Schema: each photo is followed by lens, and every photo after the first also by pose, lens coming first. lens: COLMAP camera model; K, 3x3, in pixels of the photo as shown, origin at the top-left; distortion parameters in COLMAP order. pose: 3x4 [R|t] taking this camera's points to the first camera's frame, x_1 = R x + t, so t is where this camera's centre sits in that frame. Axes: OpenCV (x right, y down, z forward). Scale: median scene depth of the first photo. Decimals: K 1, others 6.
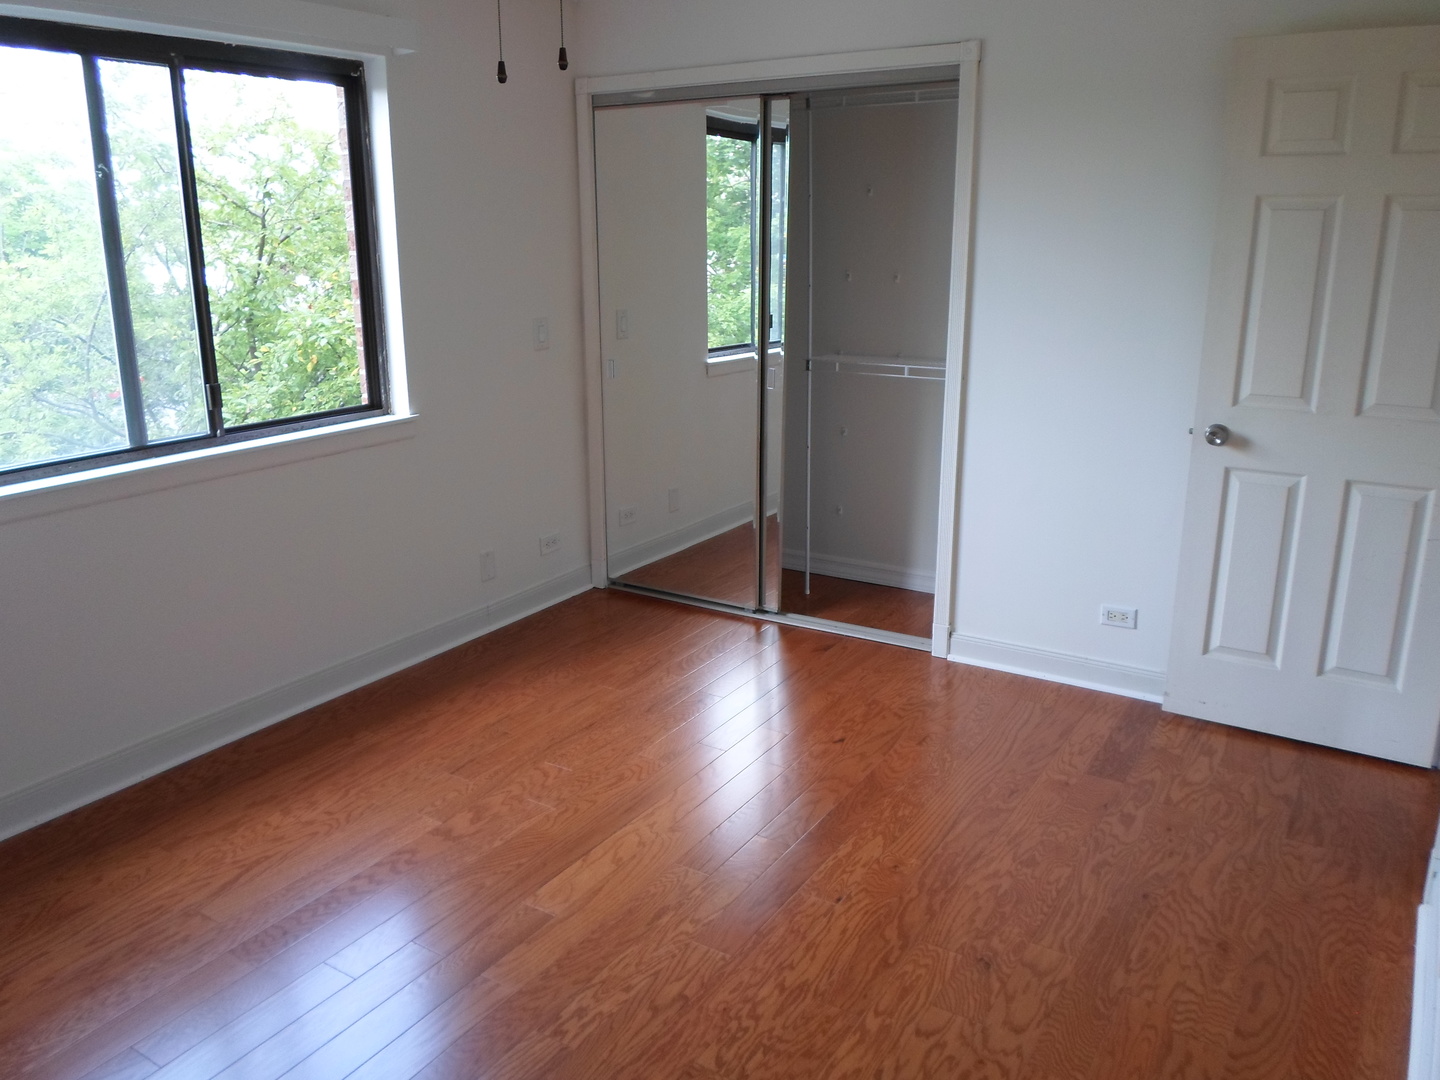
lens RADIAL K [[1110.9, 0, 720.0], [0, 1110.9, 540.0], [0, 0, 1]] dist [-0.039406, 0.010832]
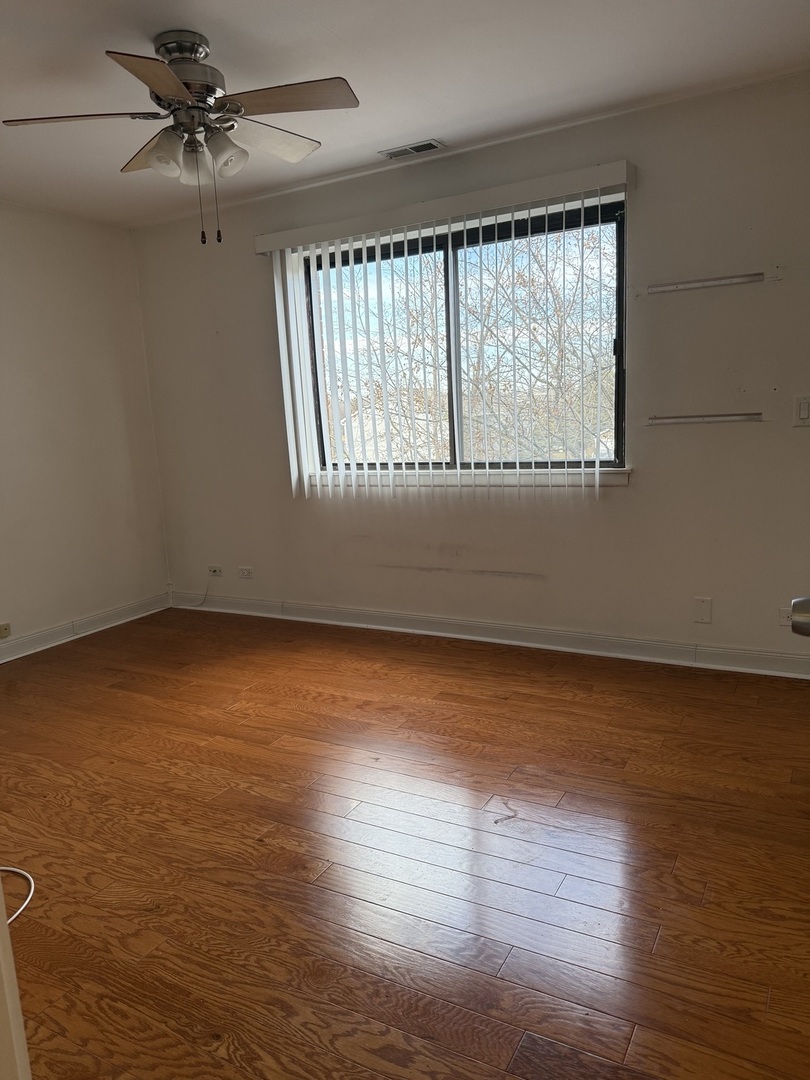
lens RADIAL K [[773.1, 0, 405.0], [0, 773.1, 540.0], [0, 0, 1]] dist [-0.030165, 0.004668]
pose [[0.073084, 0.181912, -0.980595, 0.906786], [-0.235930, 0.958470, 0.160224, -0.173352], [0.969018, 0.219642, 0.112967, 0.991215]]
